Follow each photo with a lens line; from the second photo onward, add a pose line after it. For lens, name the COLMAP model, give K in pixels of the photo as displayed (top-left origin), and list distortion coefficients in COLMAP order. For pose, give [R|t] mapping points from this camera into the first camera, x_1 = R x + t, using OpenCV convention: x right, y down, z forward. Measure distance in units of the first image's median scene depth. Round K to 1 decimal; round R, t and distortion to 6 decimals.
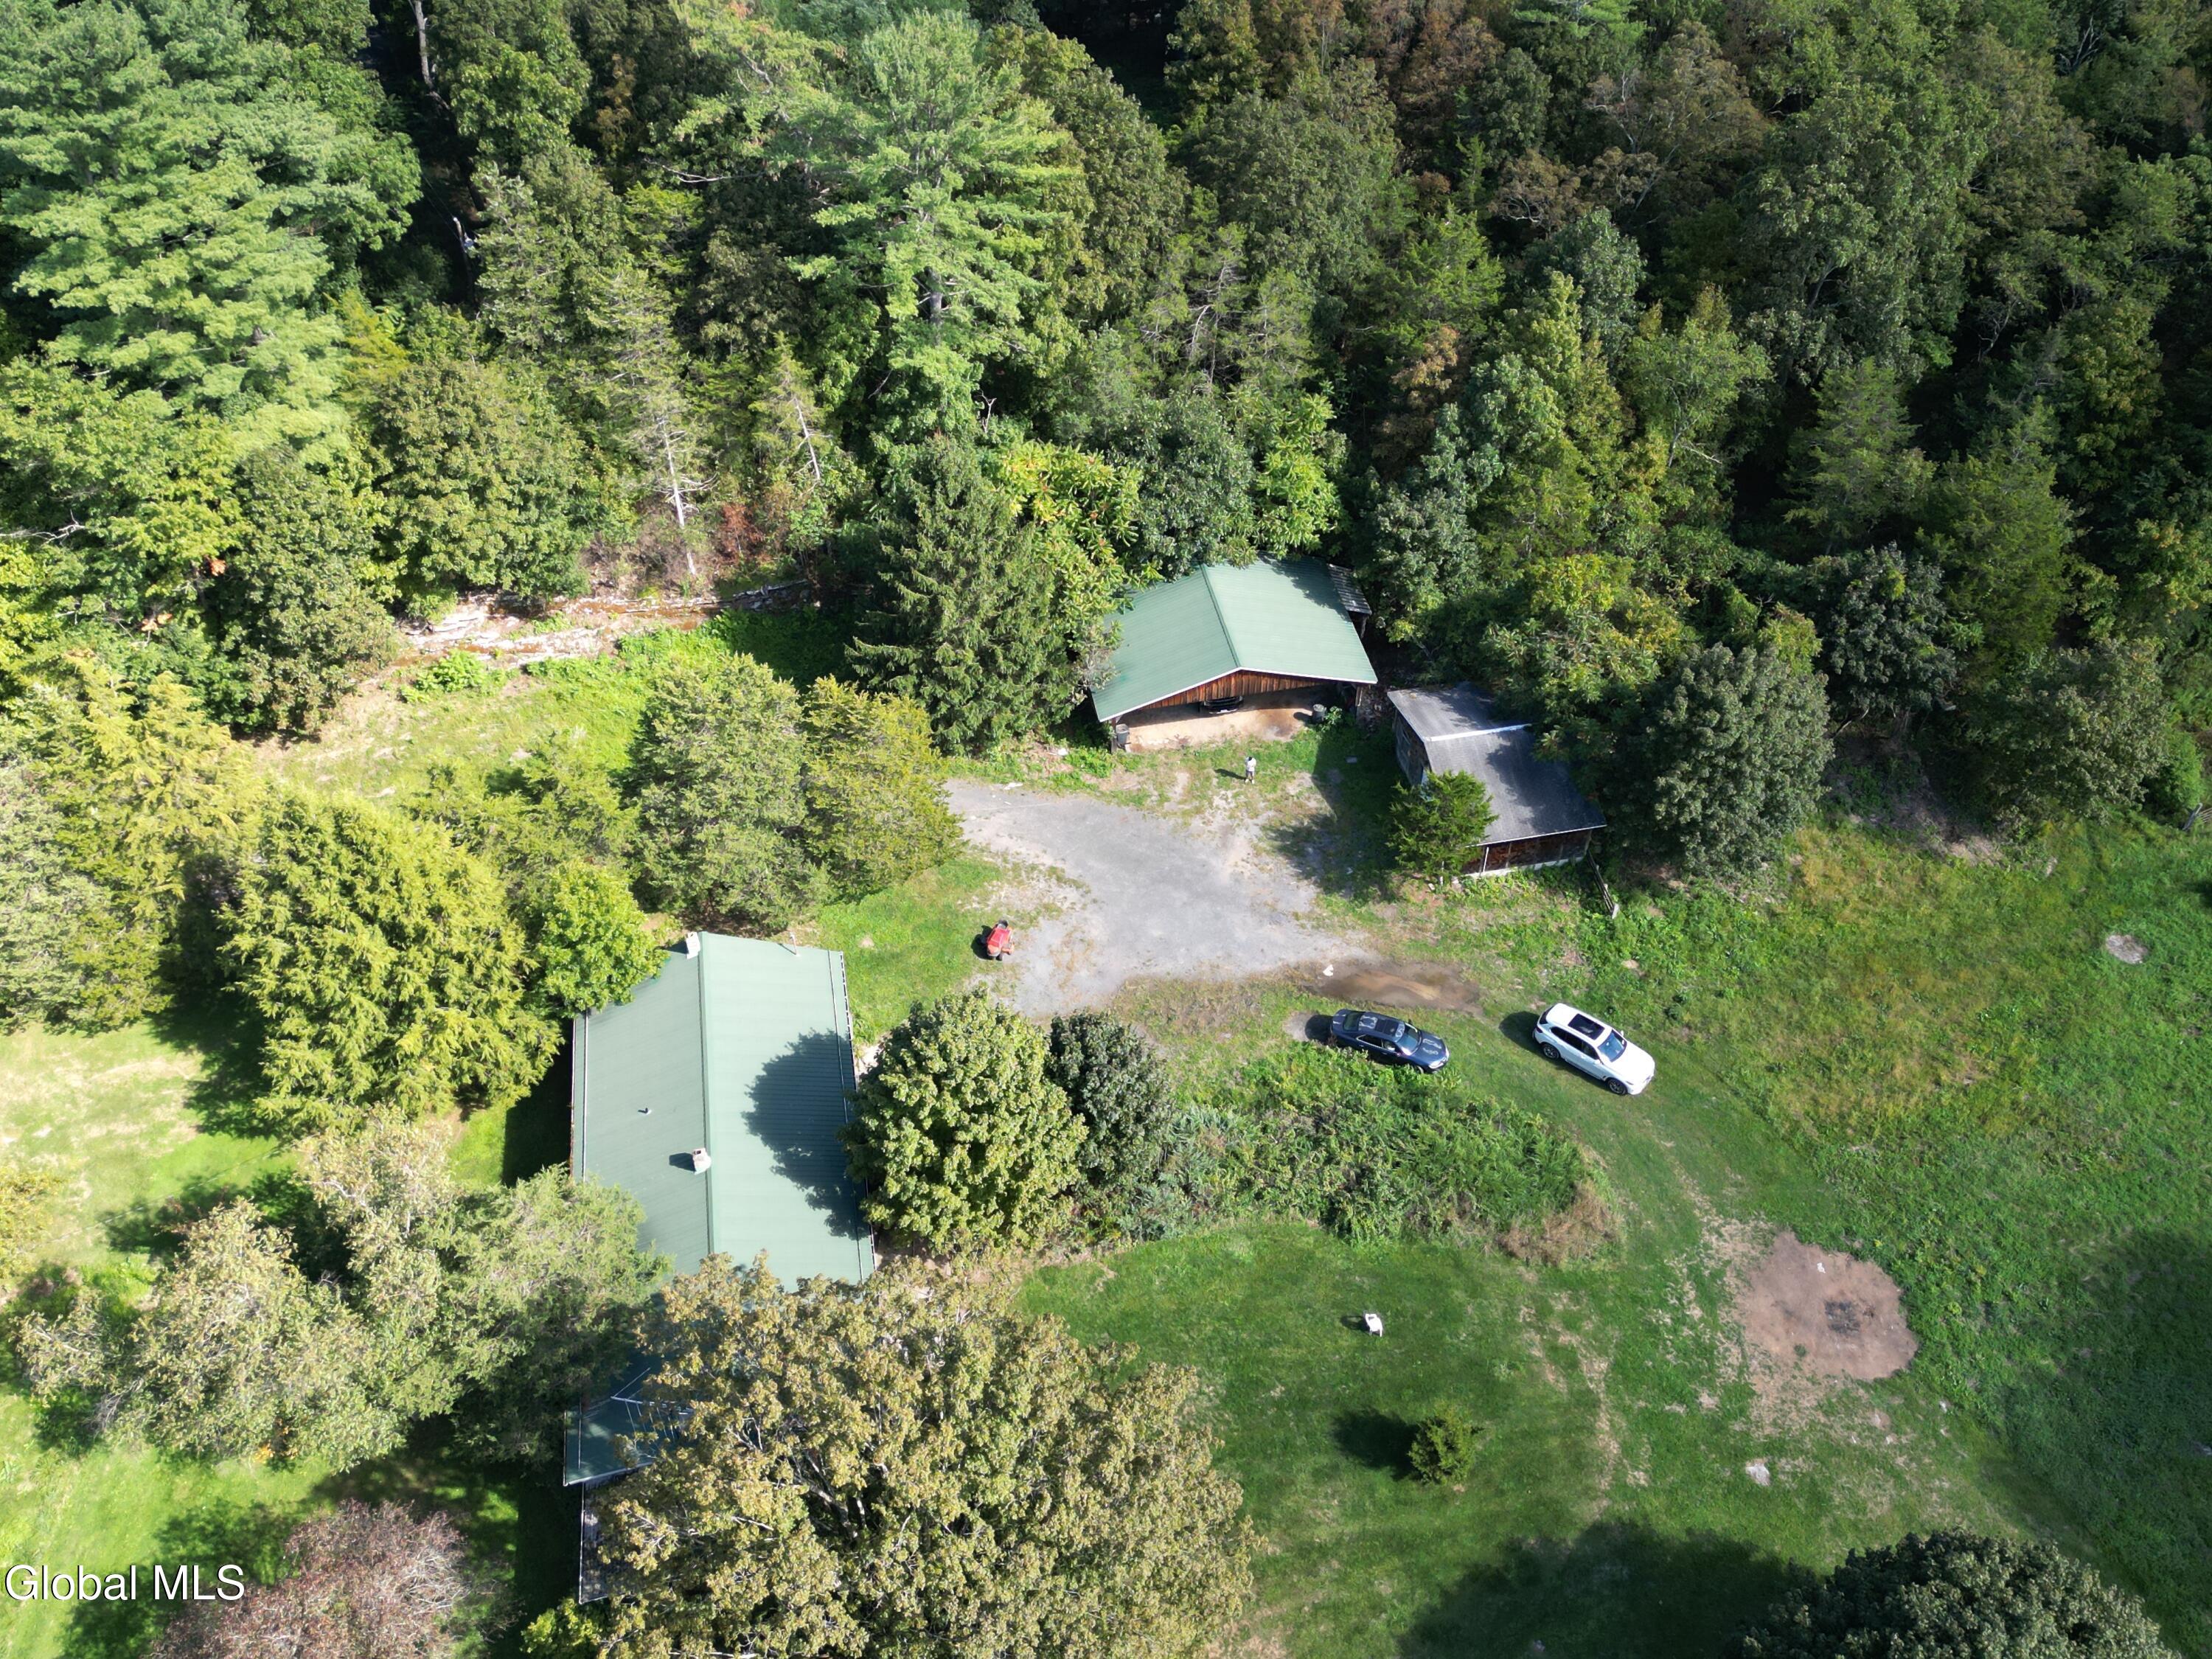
lens RADIAL K [[1924.8, 0, 1106.0], [0, 1924.8, 829.5], [0, 0, 1]] dist [0.067629, -0.010120]
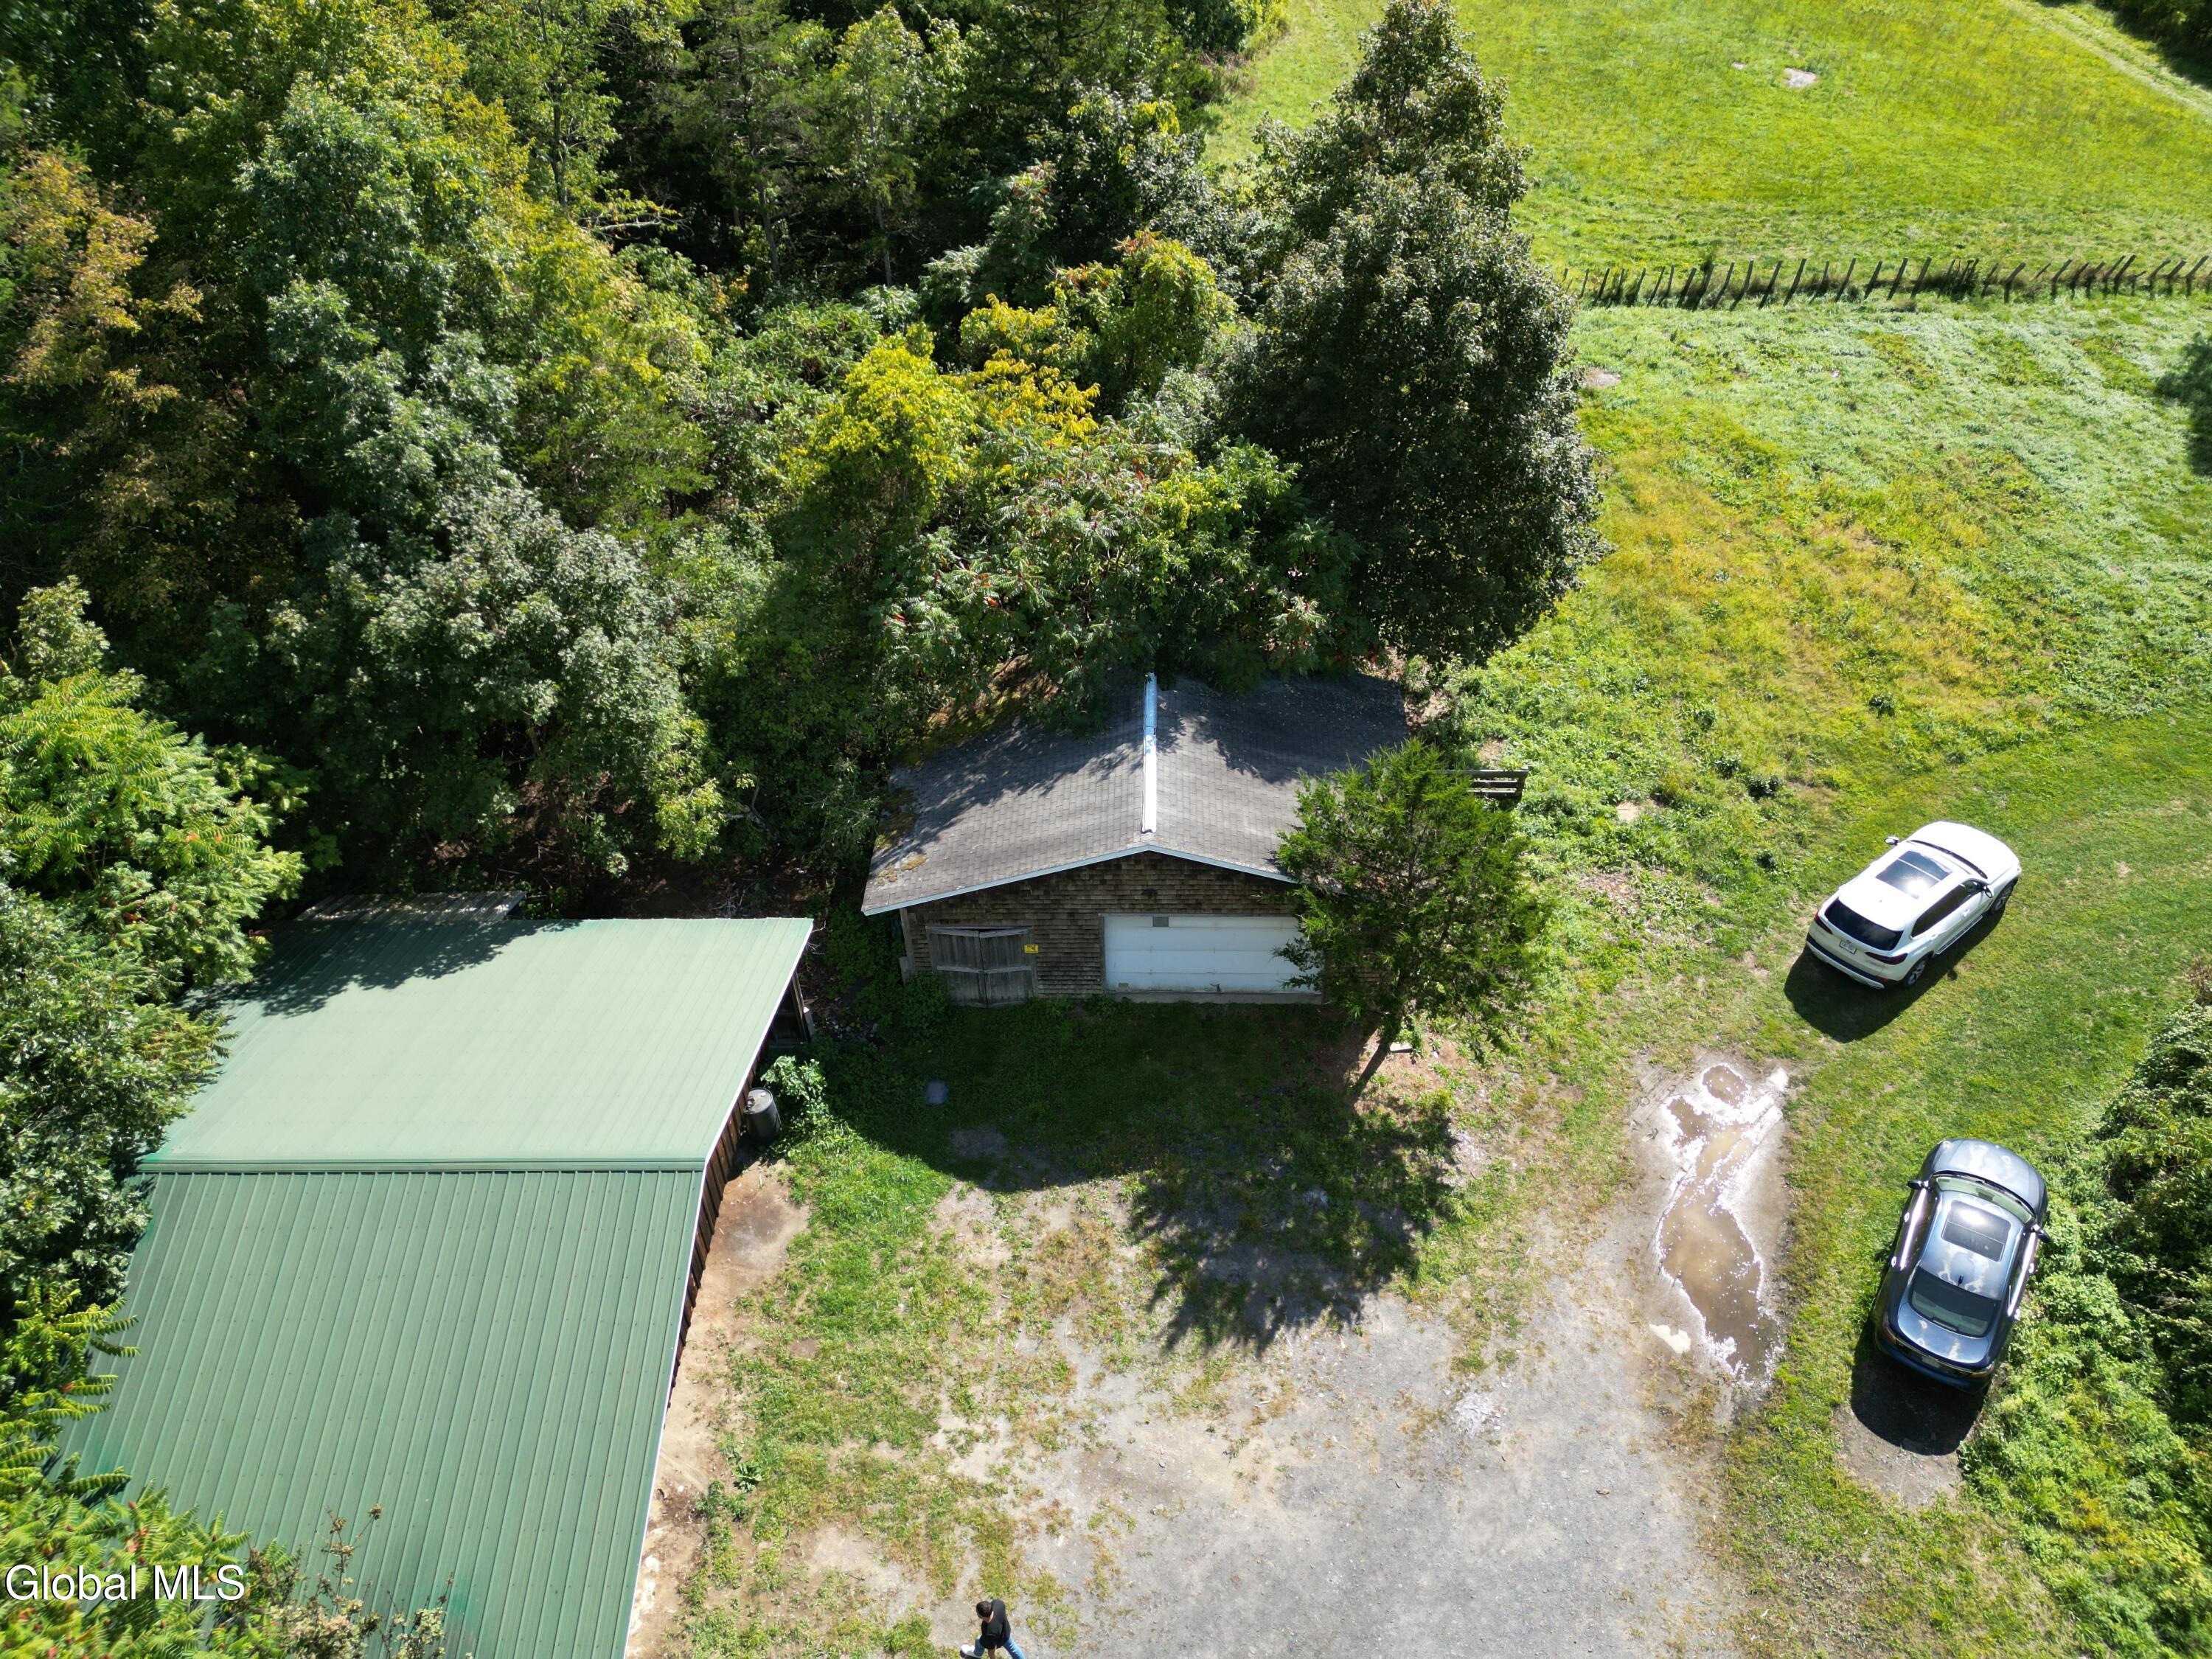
lens RADIAL K [[1554.7, 0, 1102.6], [0, 1554.7, 828.9], [0, 0, 1]] dist [0.093594, -0.090364]
pose [[0.211857, -0.647165, 0.732321, -0.060353], [0.710798, 0.616309, 0.339012, -0.152314], [-0.670732, 0.448710, 0.590573, 0.776625]]
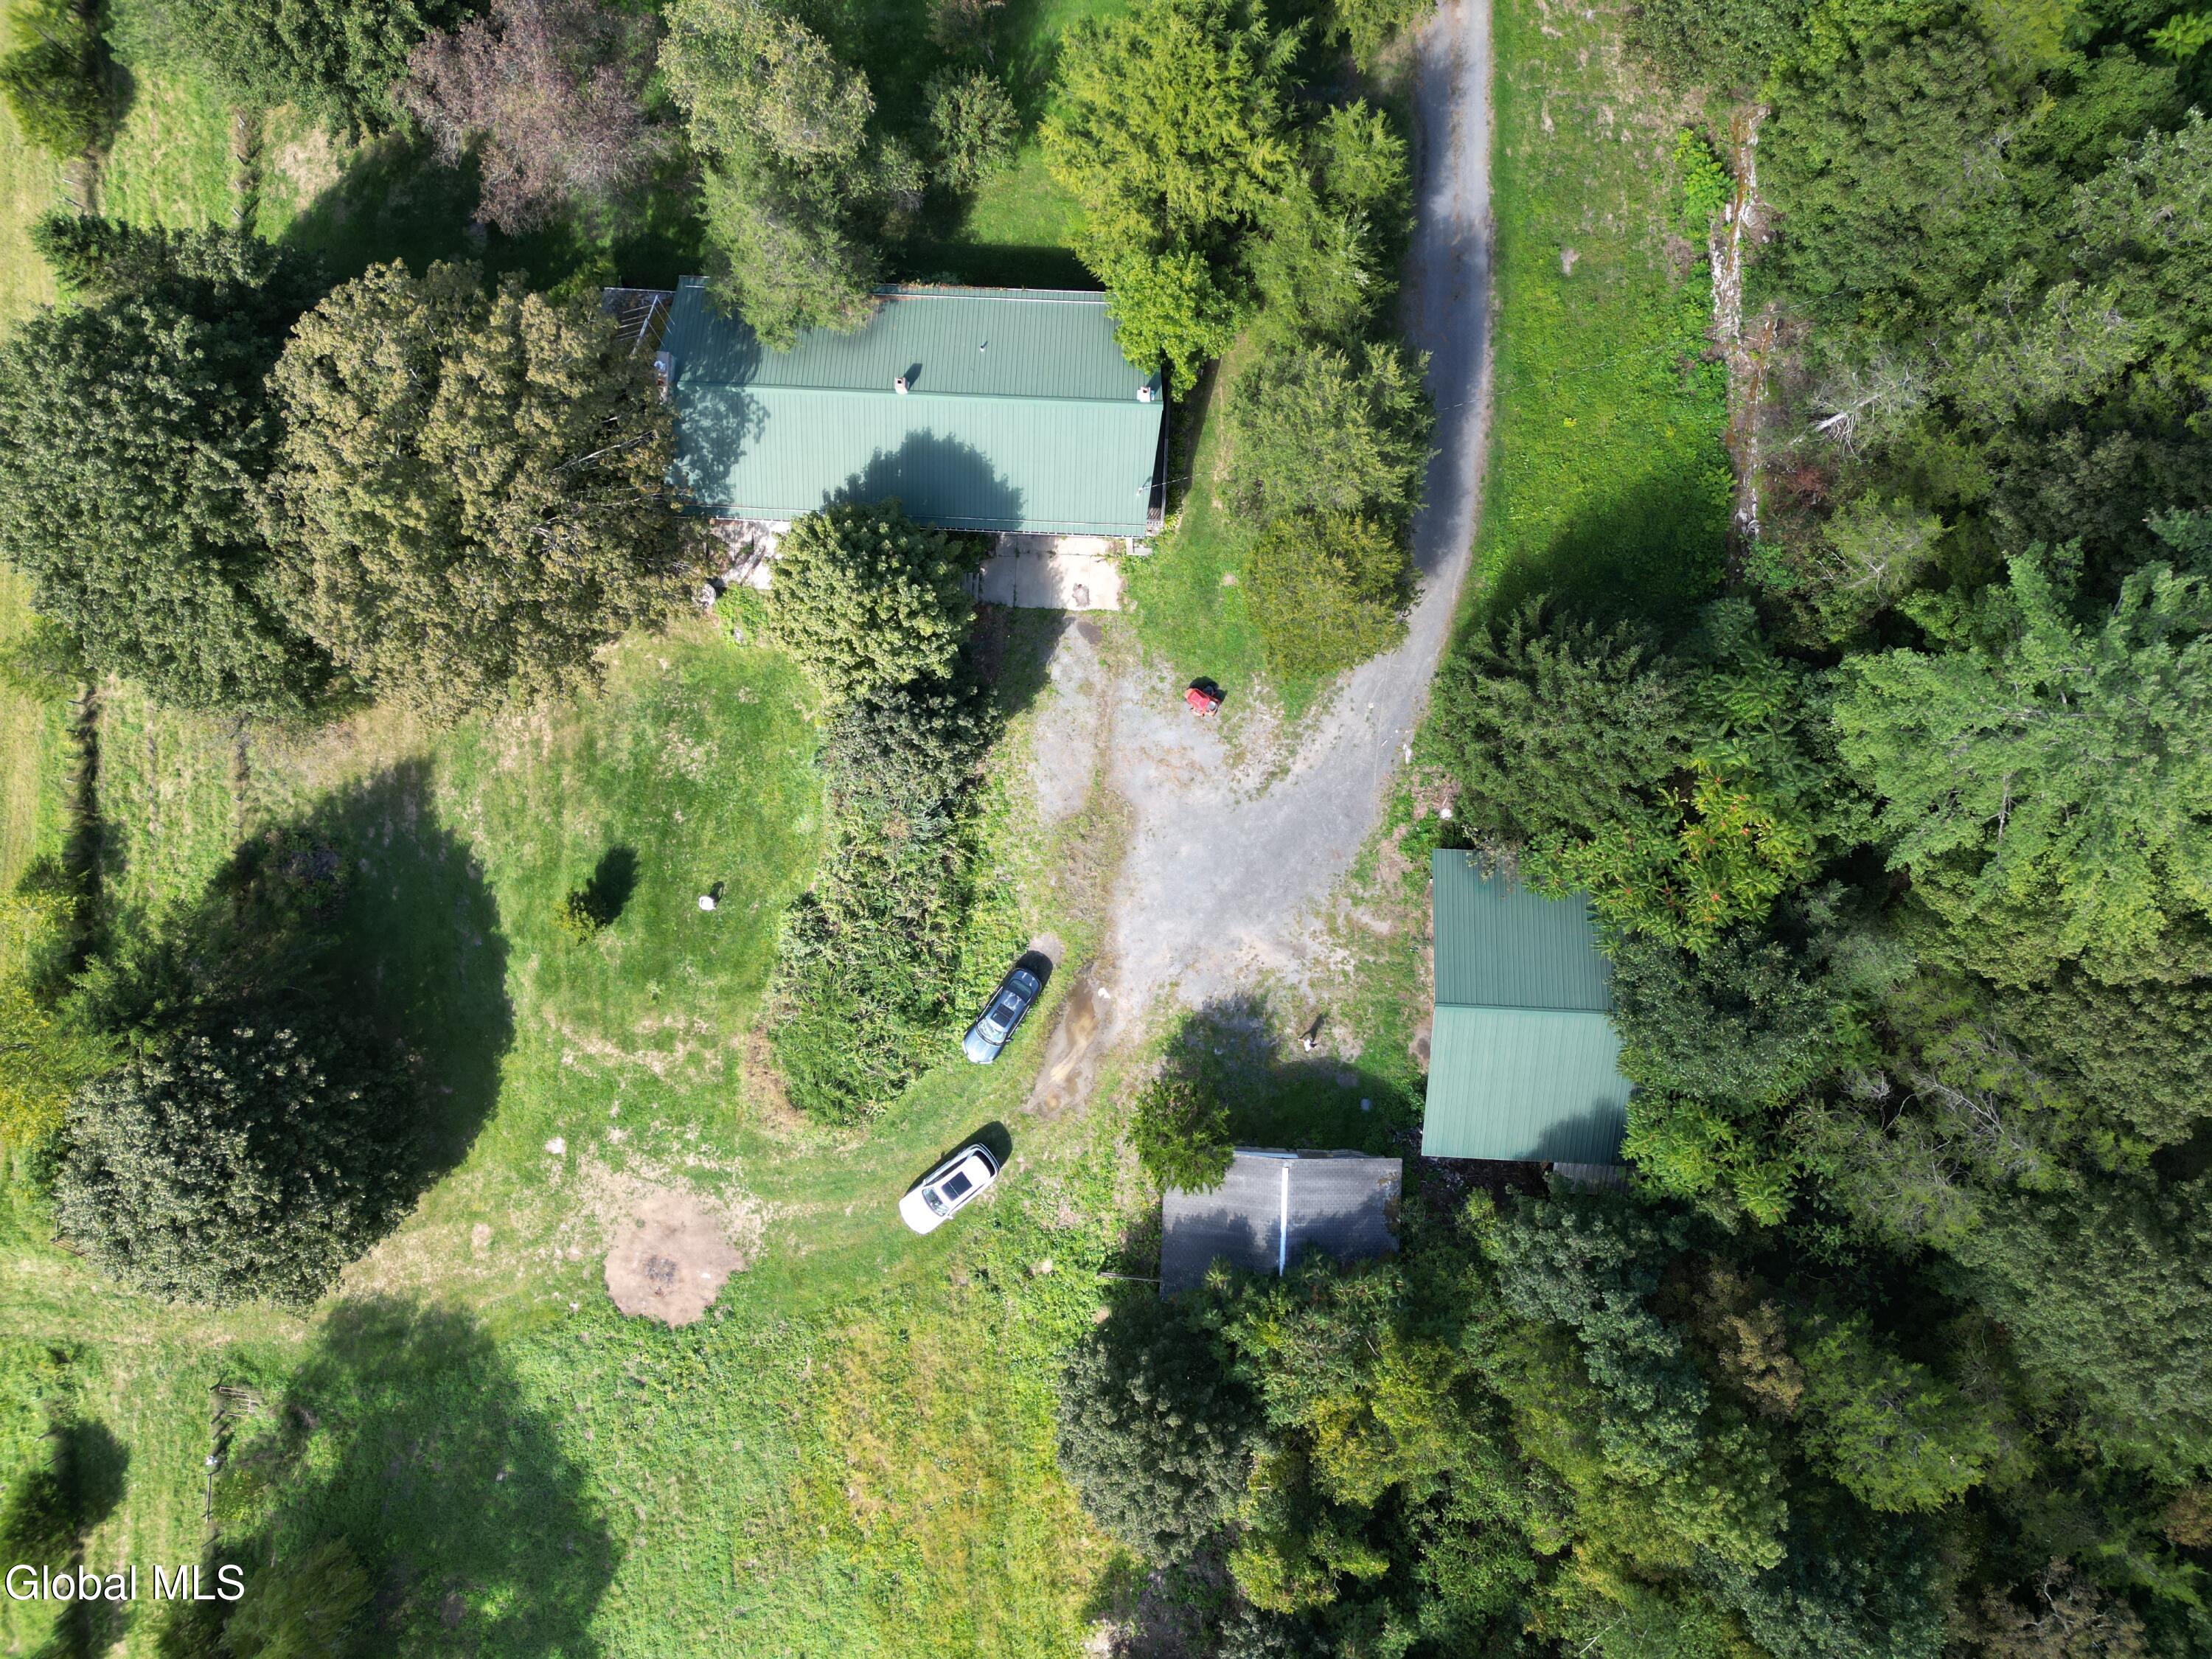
lens RADIAL K [[1554.7, 0, 1102.6], [0, 1554.7, 828.9], [0, 0, 1]] dist [0.093594, -0.090364]
pose [[-0.224041, 0.974543, 0.008520, 0.016515], [-0.661728, -0.158534, 0.732792, -0.505588], [0.715487, 0.158537, 0.680400, 0.354462]]
